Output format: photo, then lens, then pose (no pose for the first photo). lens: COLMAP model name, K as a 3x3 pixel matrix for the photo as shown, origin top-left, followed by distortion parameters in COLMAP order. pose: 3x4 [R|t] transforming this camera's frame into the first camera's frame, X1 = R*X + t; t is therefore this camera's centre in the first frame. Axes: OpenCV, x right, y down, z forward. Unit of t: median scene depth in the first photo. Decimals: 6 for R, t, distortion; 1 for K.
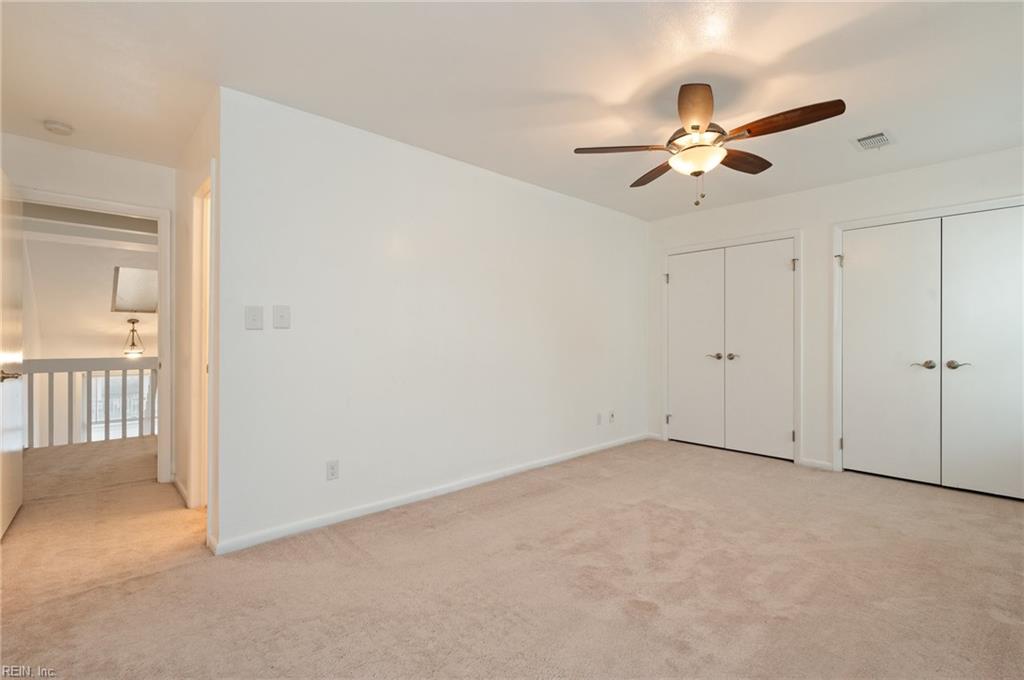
lens RADIAL K [[450.9, 0, 512.0], [0, 450.9, 340.0], [0, 0, 1]] dist [0.002012, 0.000167]
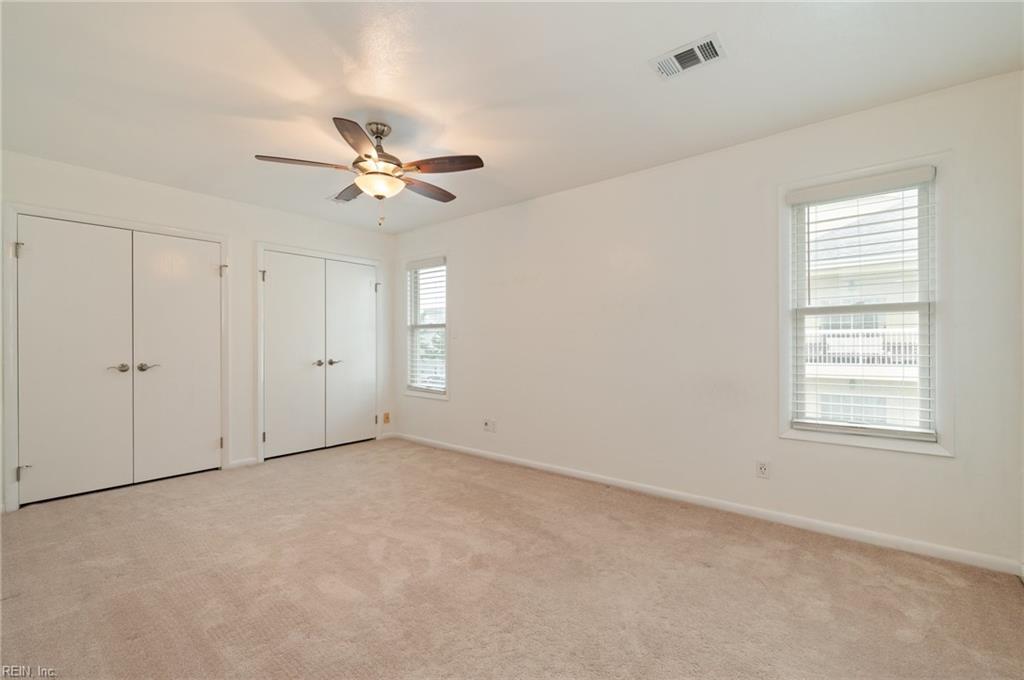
lens RADIAL K [[452.9, 0, 512.5], [0, 452.9, 346.9], [0, 0, 1]] dist [-0.009639, -0.000120]
pose [[-0.136492, -0.008790, 0.990602, -0.478028], [0.003637, 0.999949, 0.009374, -0.005389], [-0.990635, 0.004882, -0.136453, 0.533736]]
